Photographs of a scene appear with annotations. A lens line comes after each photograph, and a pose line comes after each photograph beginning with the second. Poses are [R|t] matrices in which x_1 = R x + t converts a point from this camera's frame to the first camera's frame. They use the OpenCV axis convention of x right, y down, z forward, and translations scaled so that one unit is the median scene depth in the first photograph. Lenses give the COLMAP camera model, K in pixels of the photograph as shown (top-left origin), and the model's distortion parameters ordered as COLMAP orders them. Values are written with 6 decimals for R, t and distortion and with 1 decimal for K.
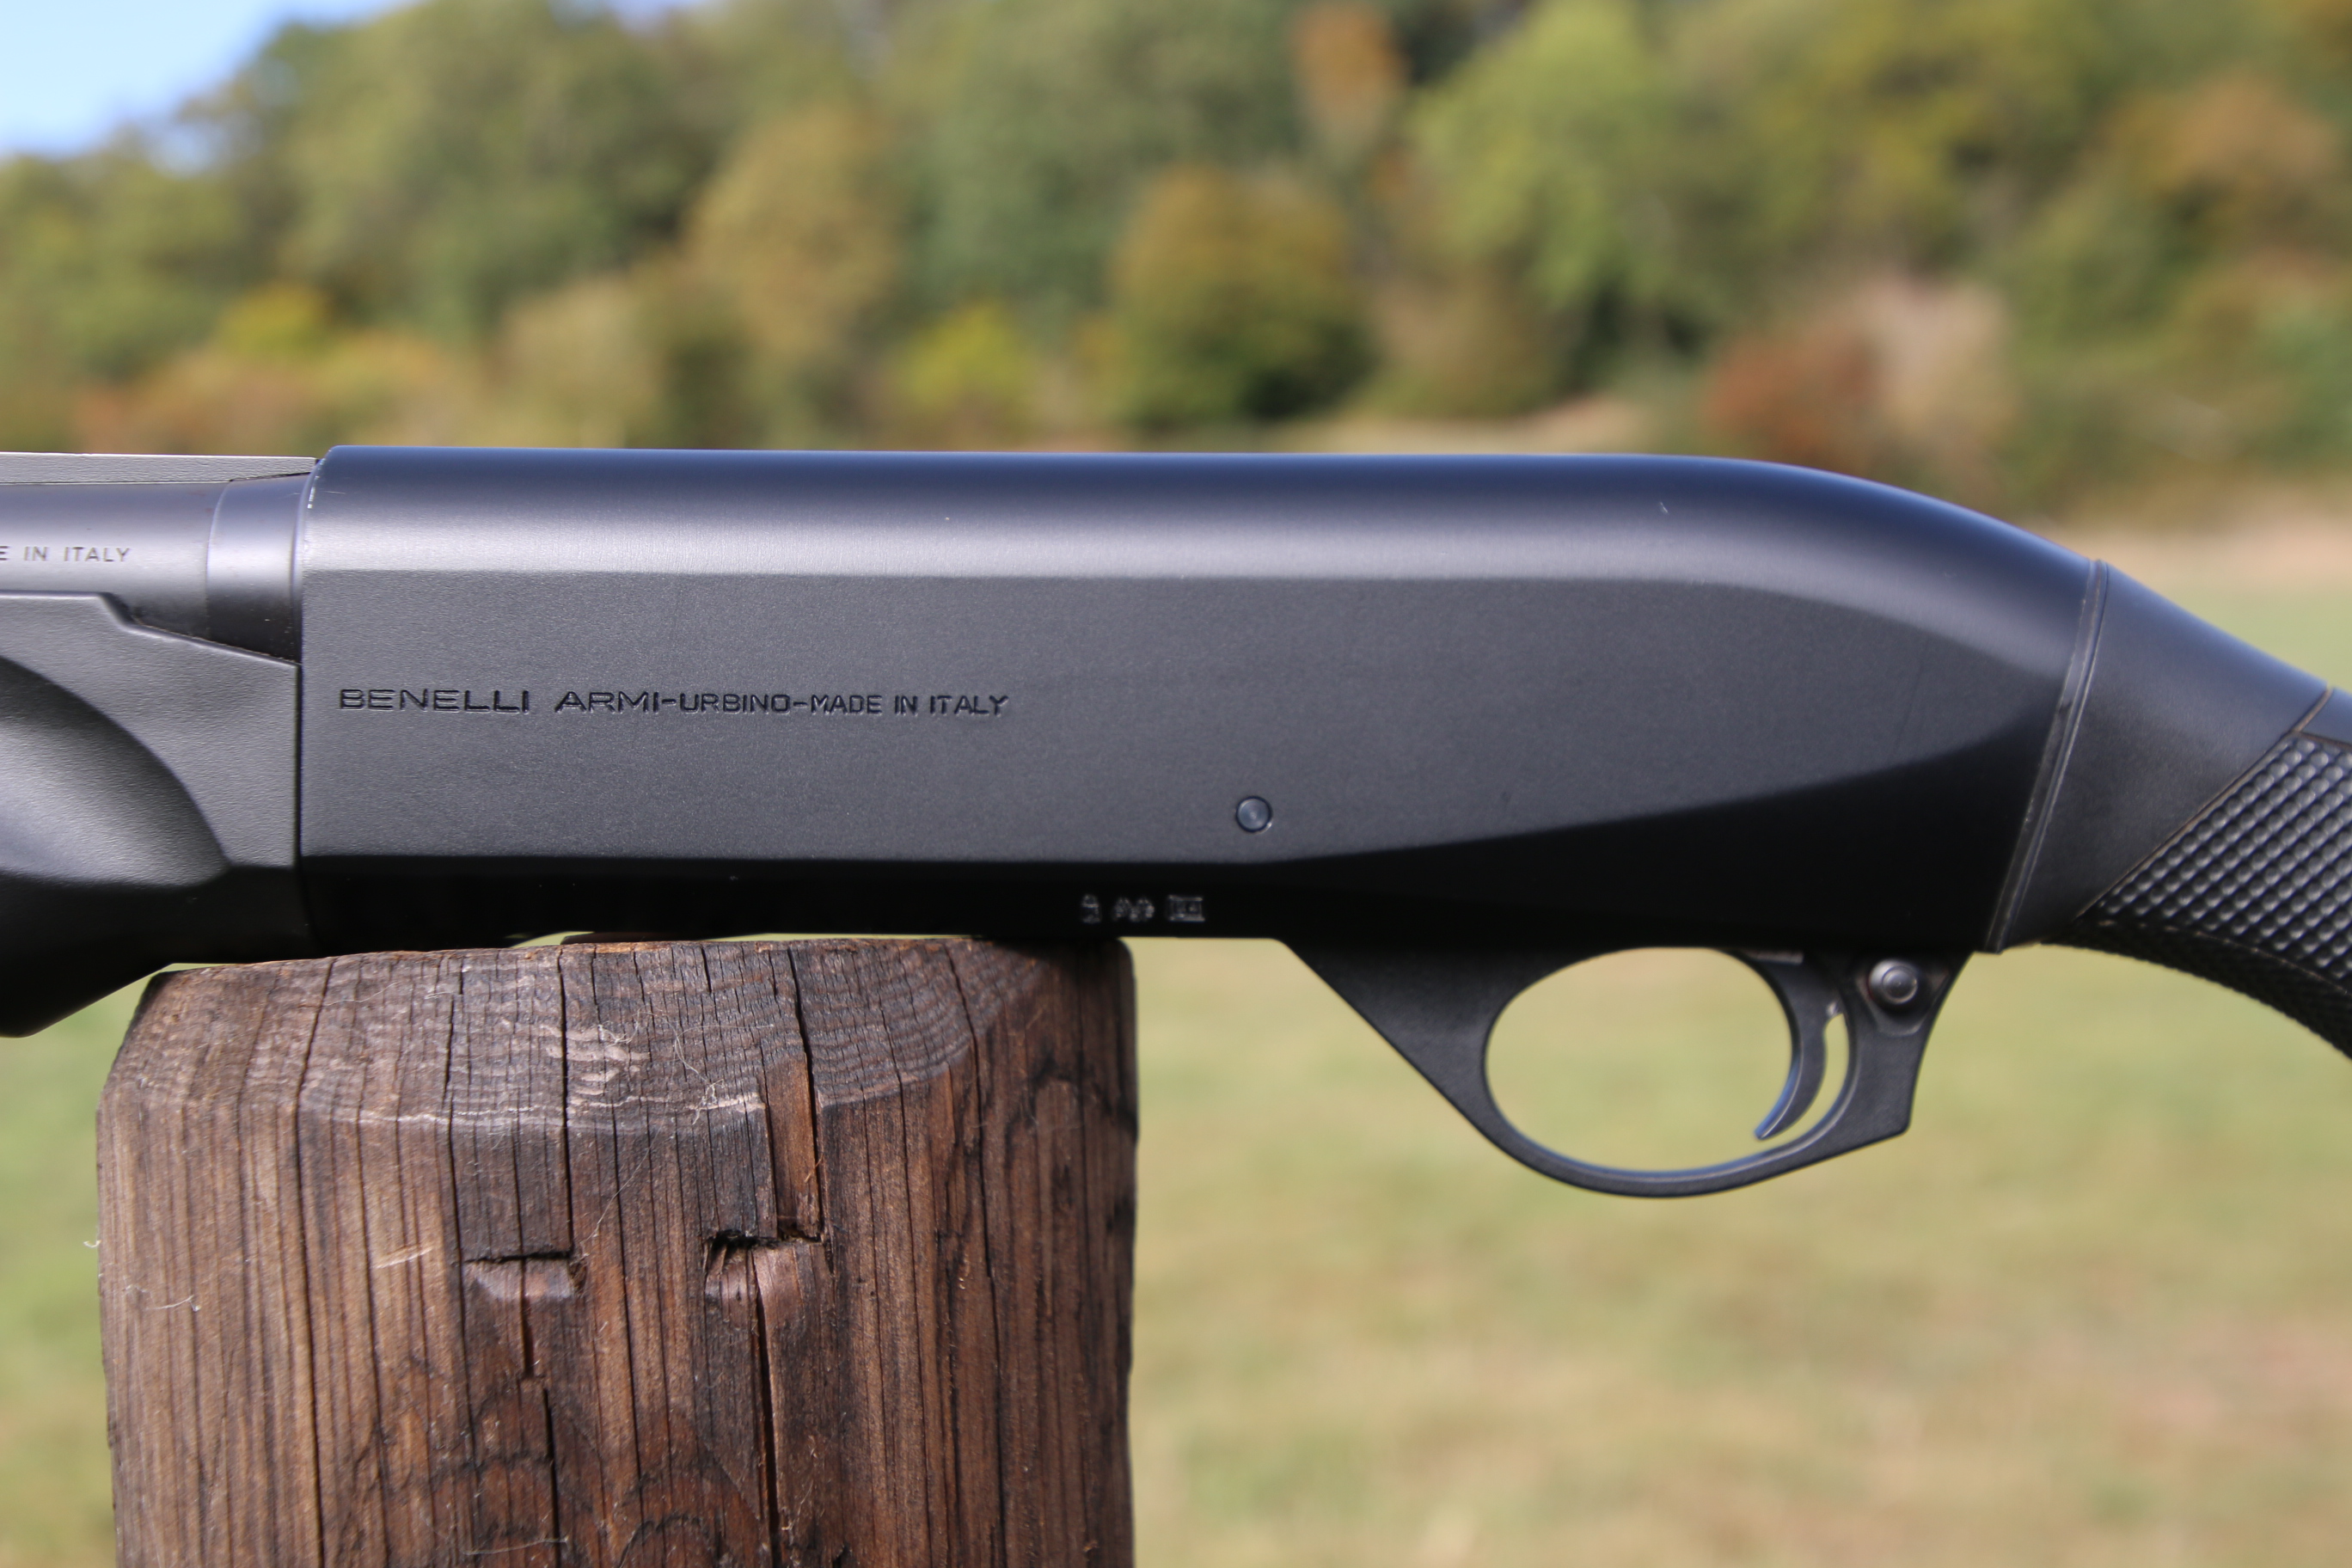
lens RADIAL K [[4239.9, 0, 1266.6], [0, 4239.9, 878.5], [0, 0, 1]] dist [0.238850, 0.451937]
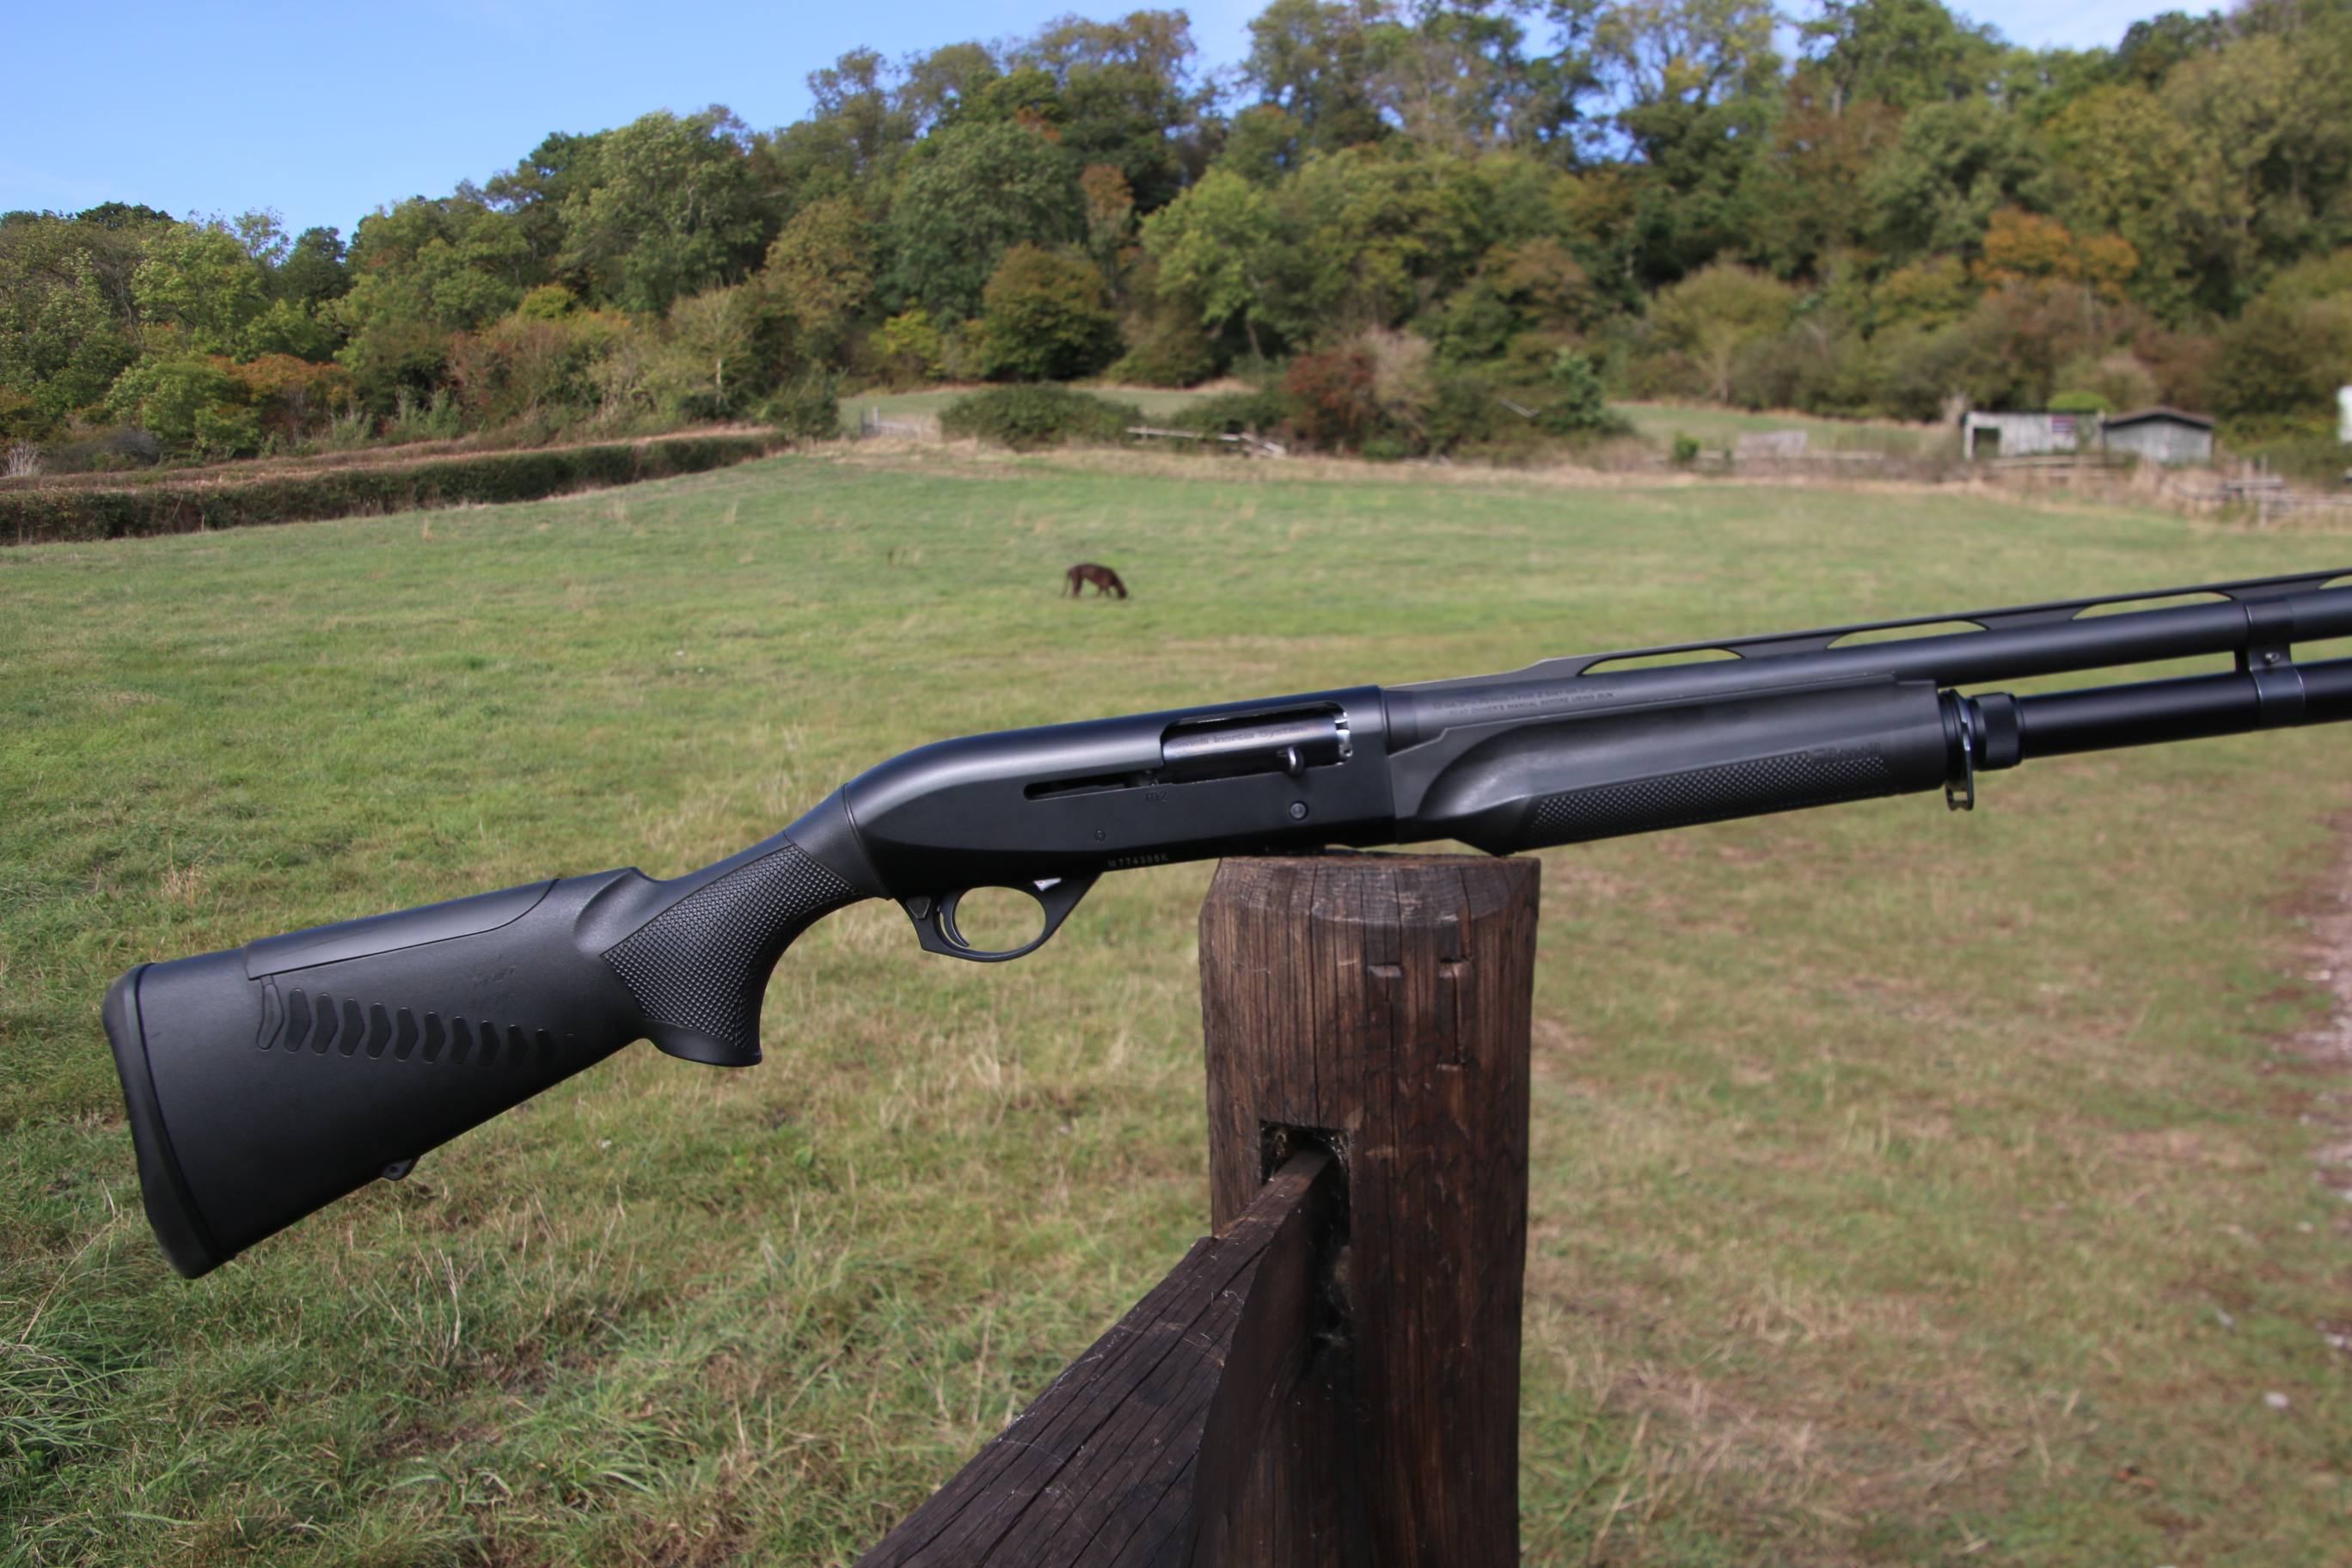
lens RADIAL K [[2125.5, 0, 1307.7], [0, 2125.5, 870.6], [0, 0, 1]] dist [-0.071238, 0.166397]
pose [[0.991551, 0.028429, 0.126562, -0.423885], [-0.043550, 0.992015, 0.118361, -0.162568], [-0.122187, -0.122873, 0.984872, -0.537878]]
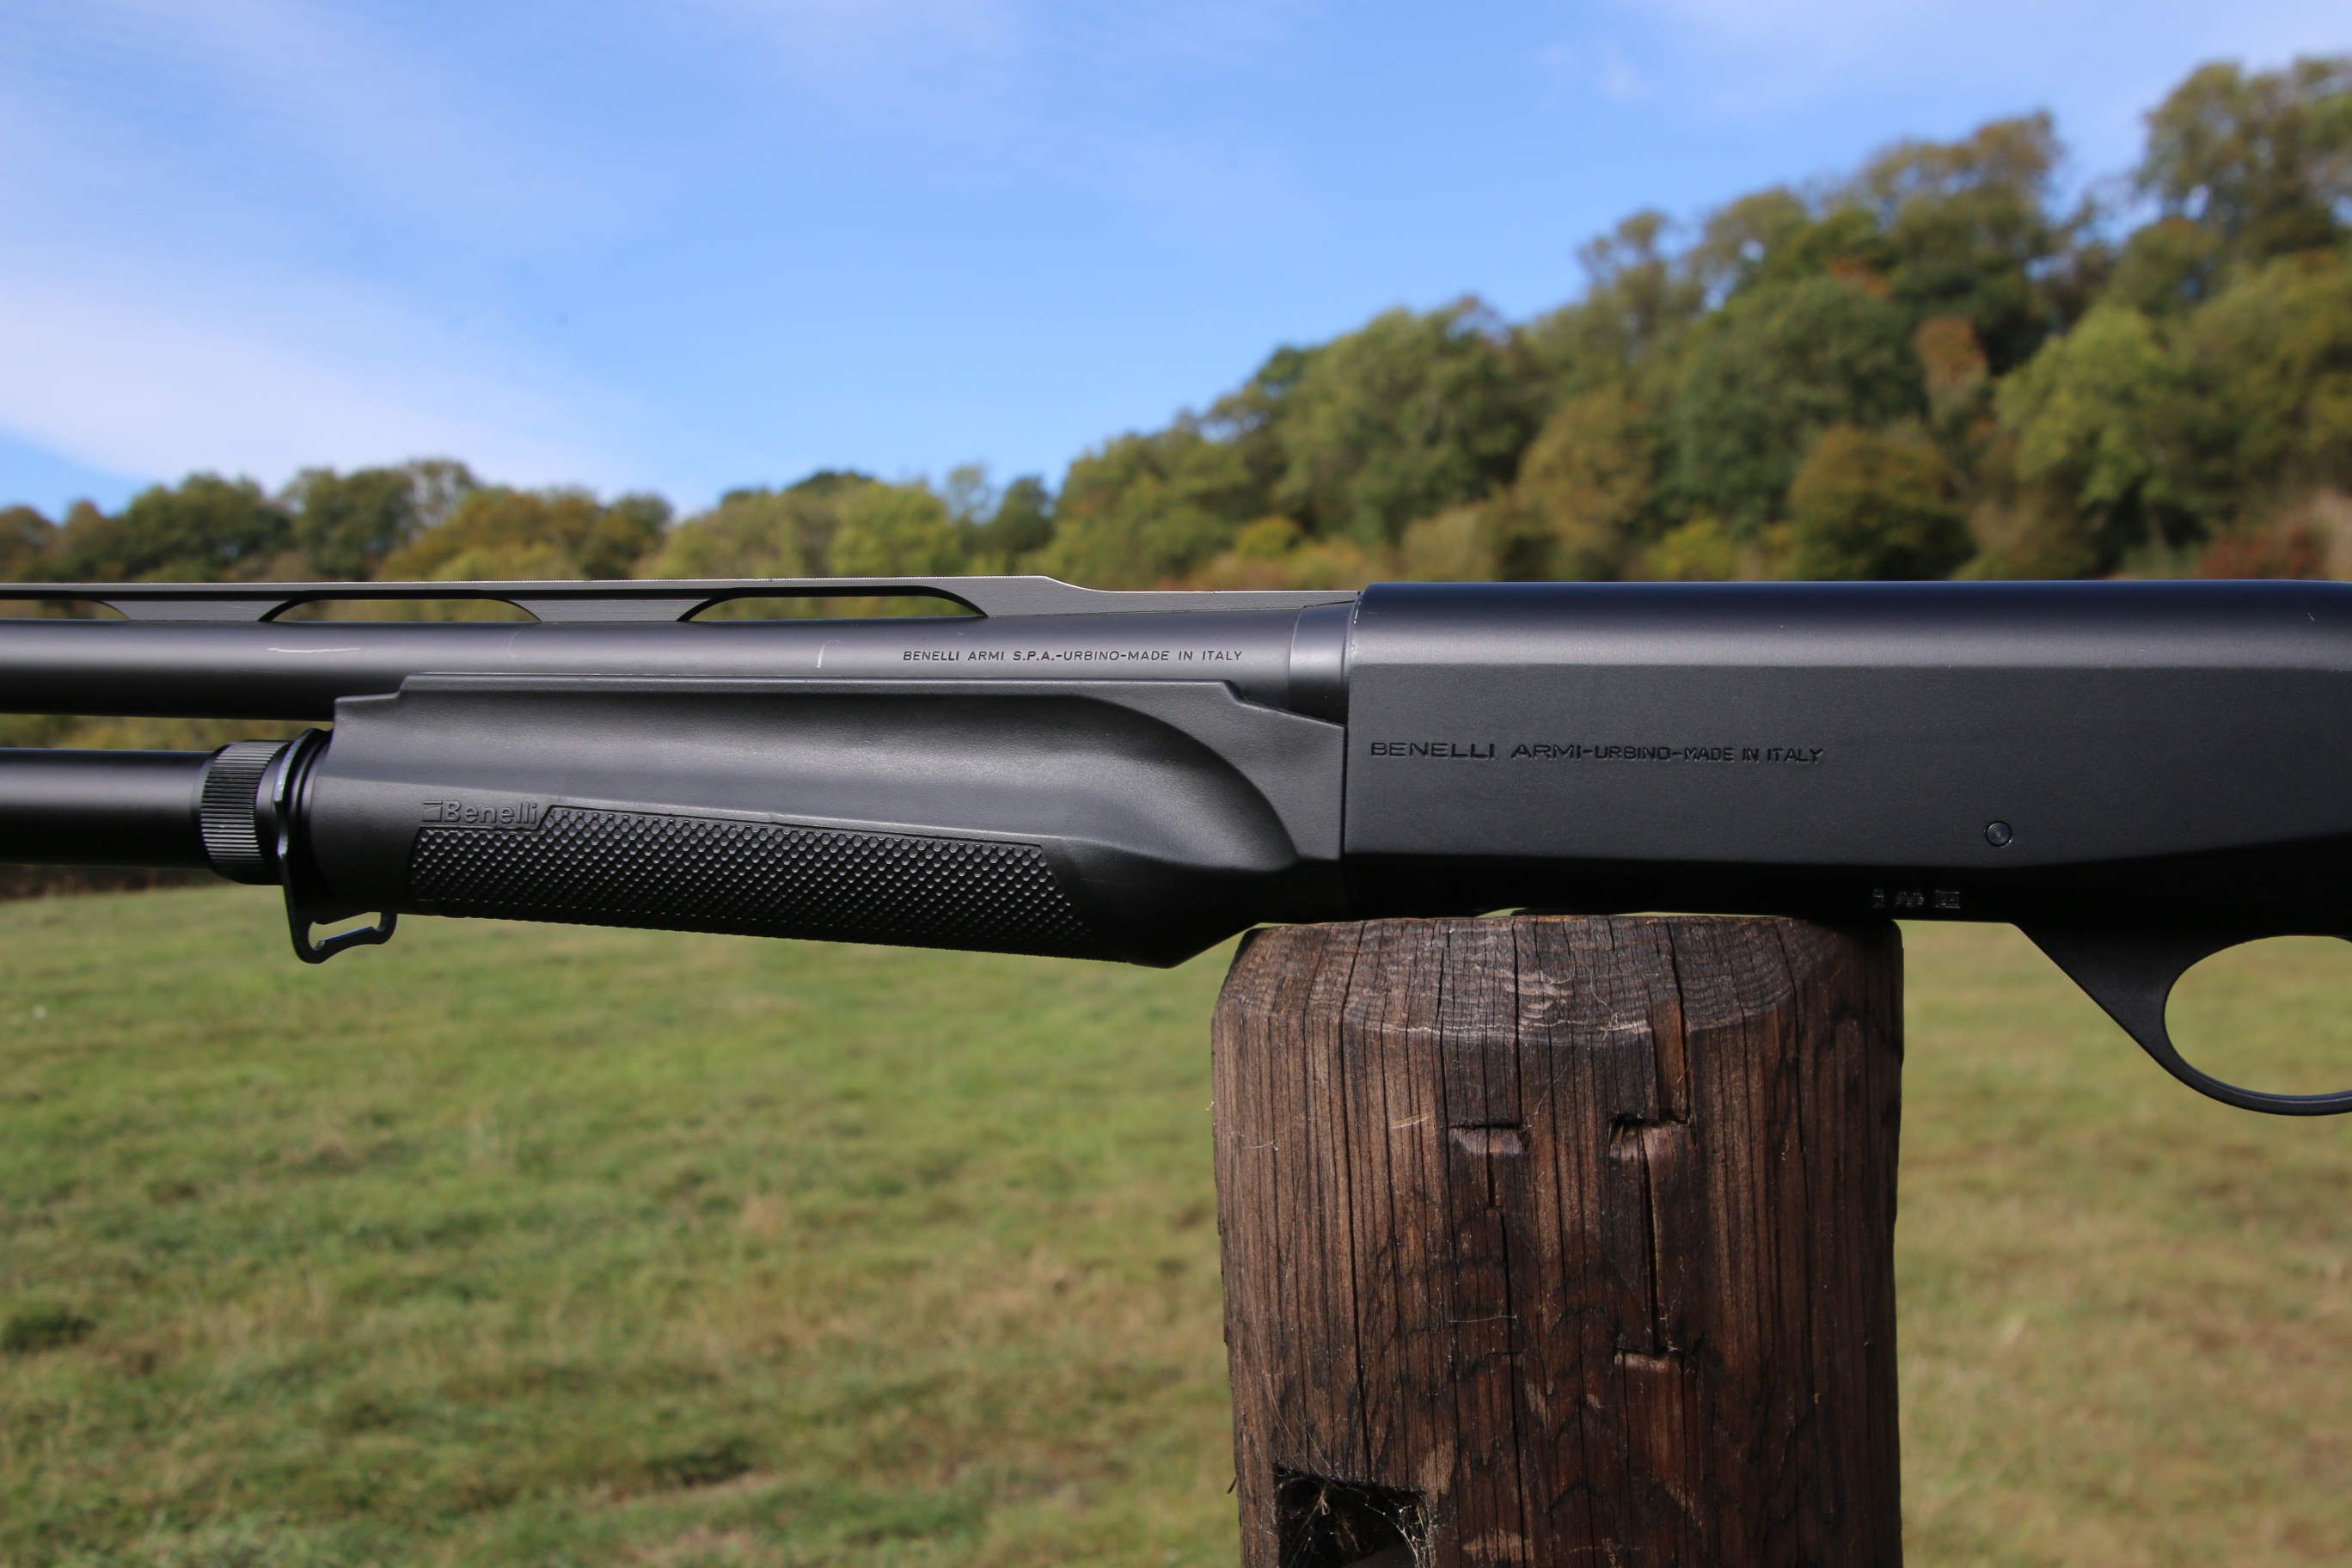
lens RADIAL K [[2723.3, 0, 1294.5], [0, 2723.3, 876.8], [0, 0, 1]] dist [-0.003680, 0.408199]
pose [[0.977356, 0.017157, -0.210905, -0.040871], [-0.017650, 0.999844, -0.000454, 0.003792], [0.210865, 0.004166, 0.977506, 0.062989]]
